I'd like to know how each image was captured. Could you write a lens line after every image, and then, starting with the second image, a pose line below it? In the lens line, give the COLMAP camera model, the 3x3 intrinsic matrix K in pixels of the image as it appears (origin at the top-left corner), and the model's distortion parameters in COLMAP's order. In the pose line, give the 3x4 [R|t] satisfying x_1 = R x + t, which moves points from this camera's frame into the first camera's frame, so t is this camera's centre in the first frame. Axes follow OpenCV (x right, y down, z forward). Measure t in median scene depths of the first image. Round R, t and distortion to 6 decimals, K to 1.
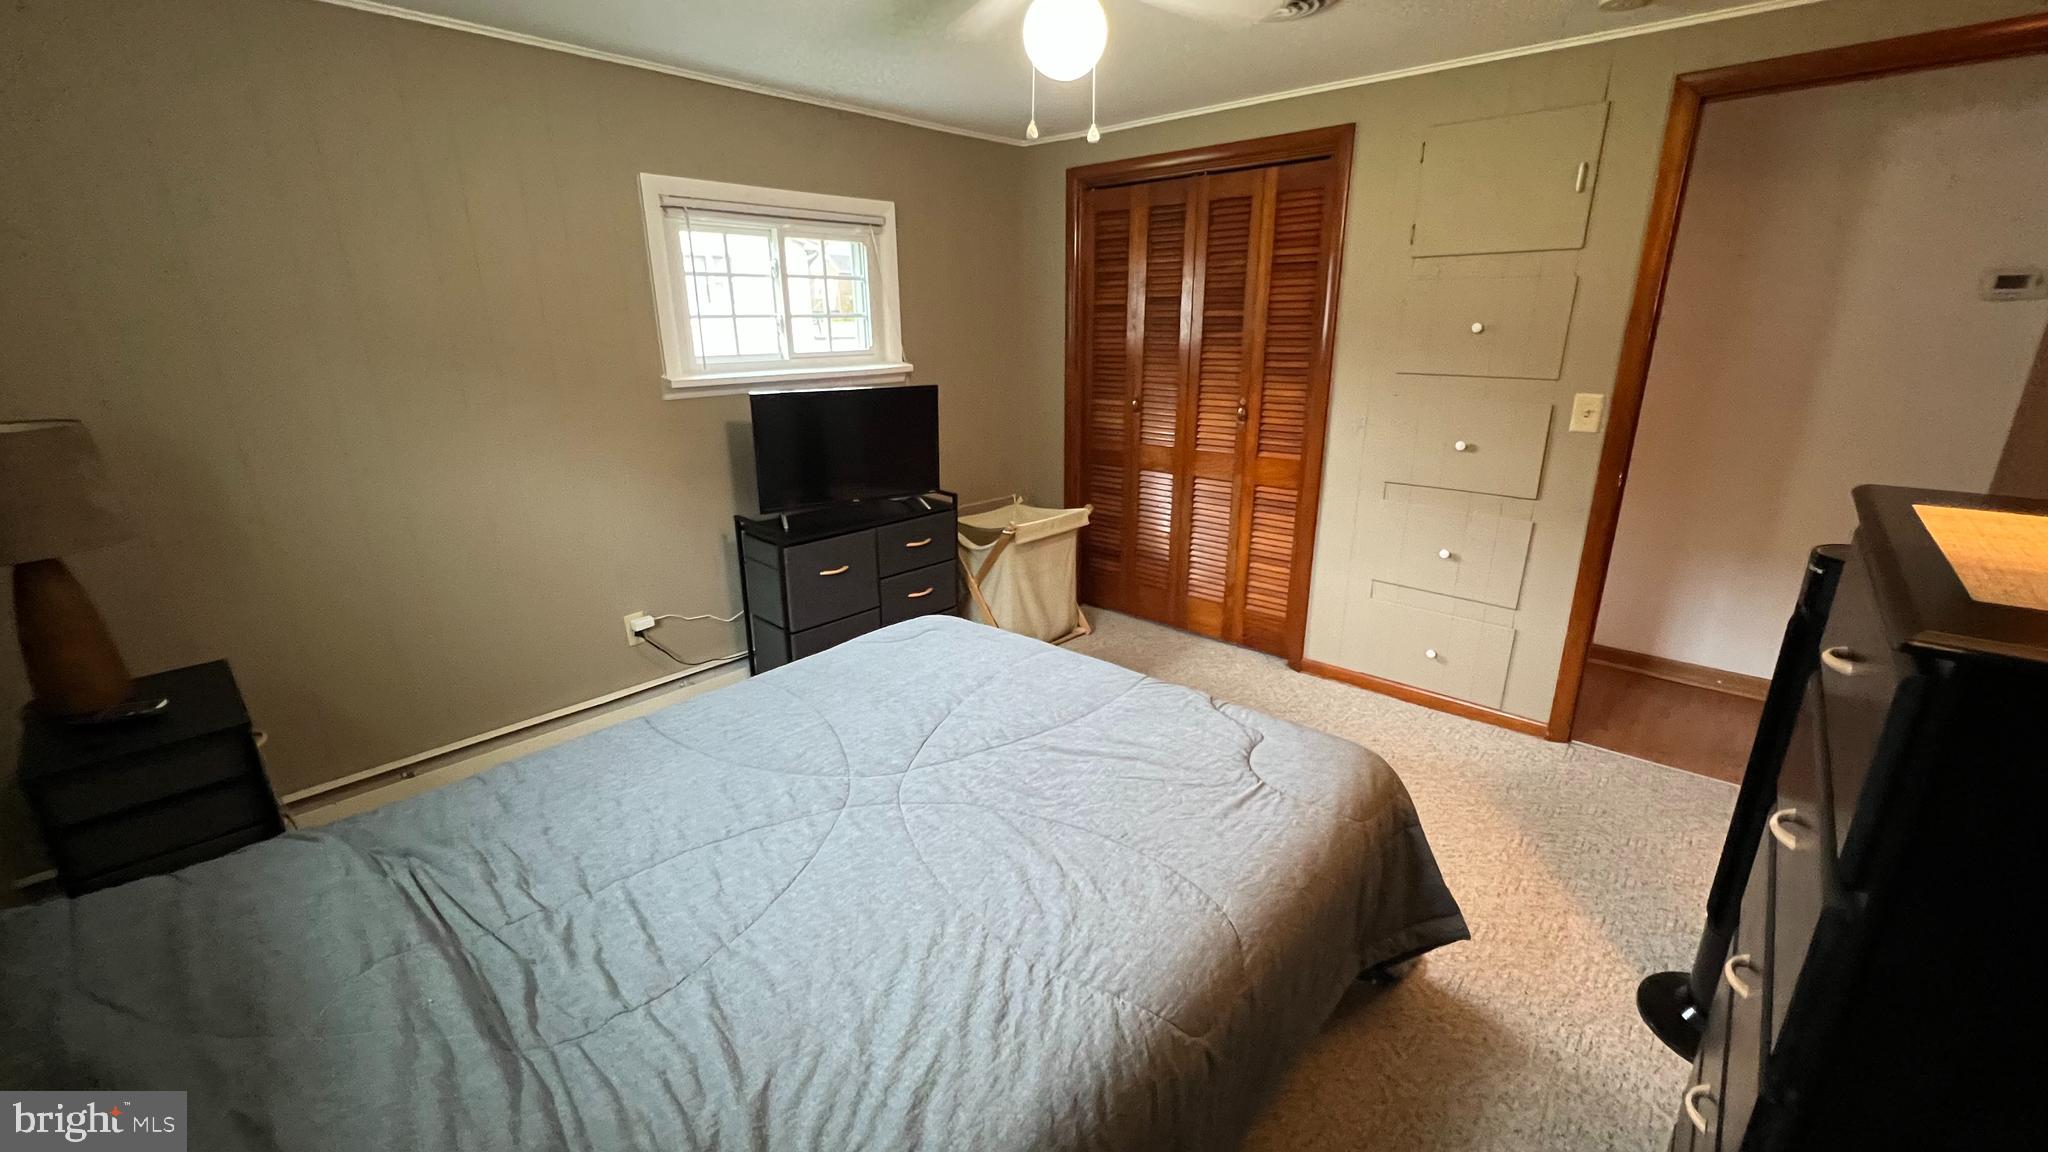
lens RADIAL K [[818.8, 0, 1022.5], [0, 818.8, 577.6], [0, 0, 1]] dist [-0.000189, -0.000193]
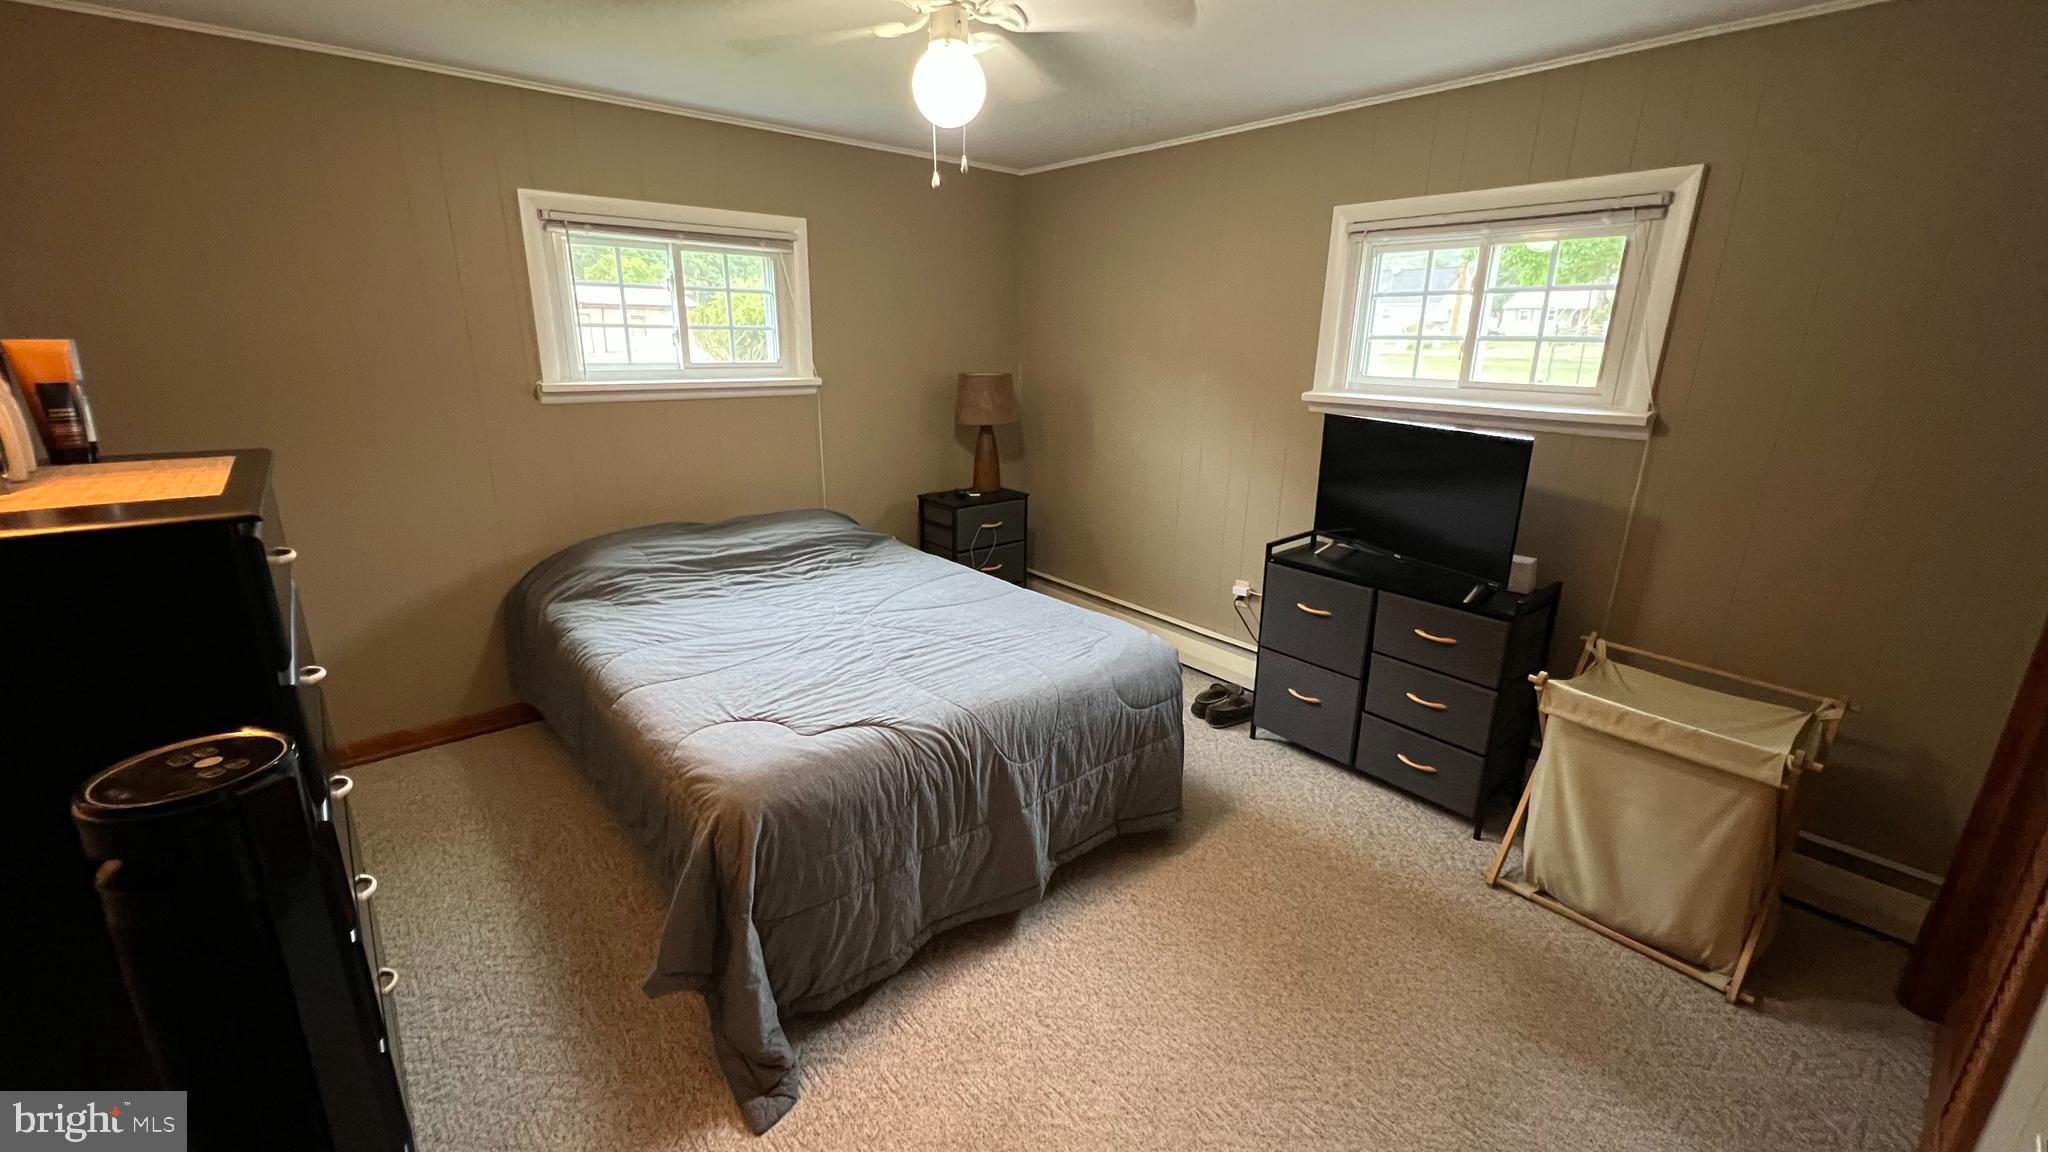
lens RADIAL K [[818.8, 0, 1022.5], [0, 818.8, 577.6], [0, 0, 1]] dist [-0.000189, -0.000193]
pose [[-0.130345, 0.286955, -0.949035, 0.589300], [-0.315901, 0.895295, 0.314093, -0.196704], [0.939796, 0.340741, -0.026048, 0.608188]]
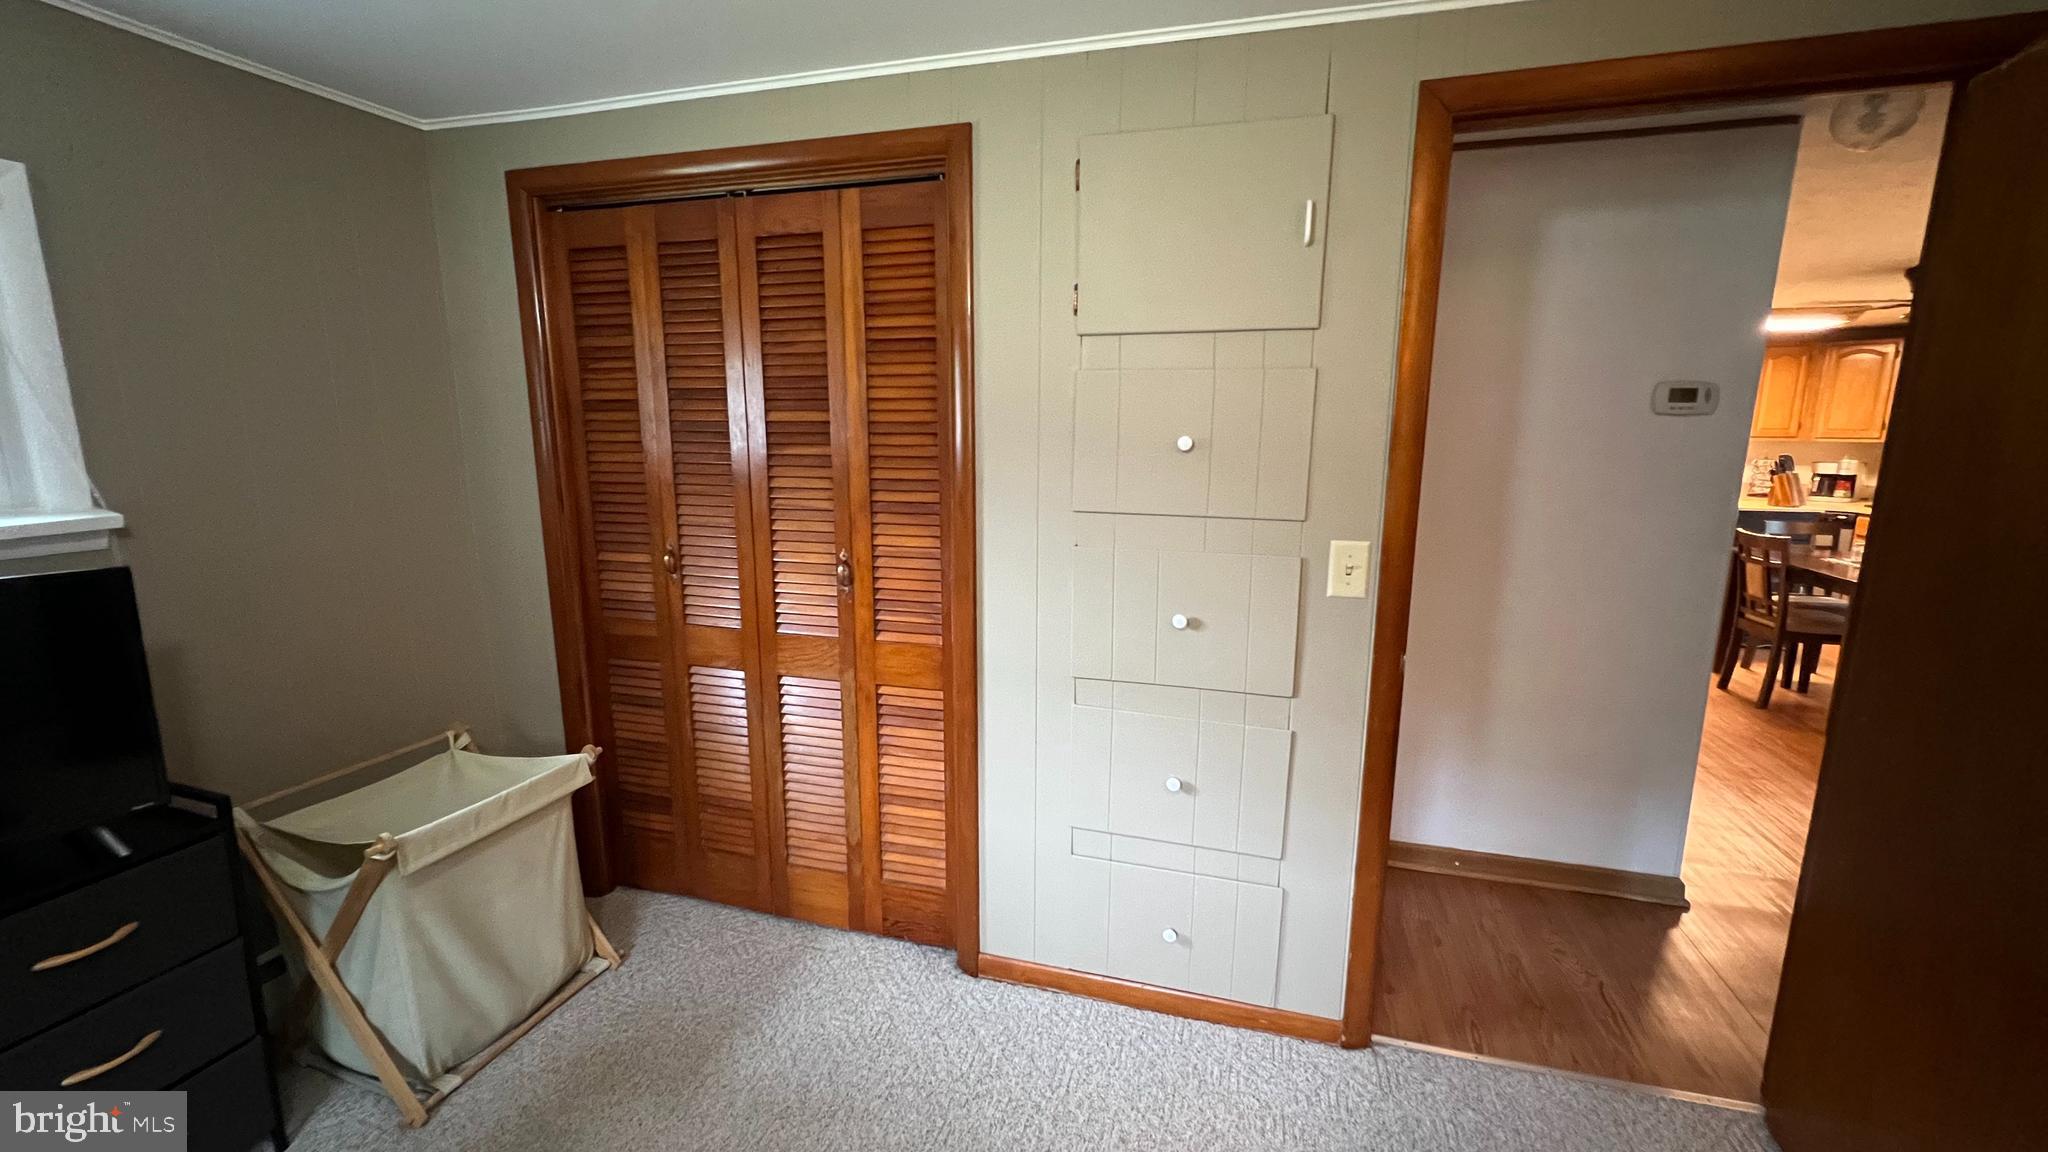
lens RADIAL K [[818.8, 0, 1022.5], [0, 818.8, 577.6], [0, 0, 1]] dist [-0.000189, -0.000193]
pose [[0.901292, -0.068001, 0.427842, 0.124926], [0.119197, 0.988411, -0.094003, -0.123396], [-0.416491, 0.135722, 0.898952, 0.387650]]
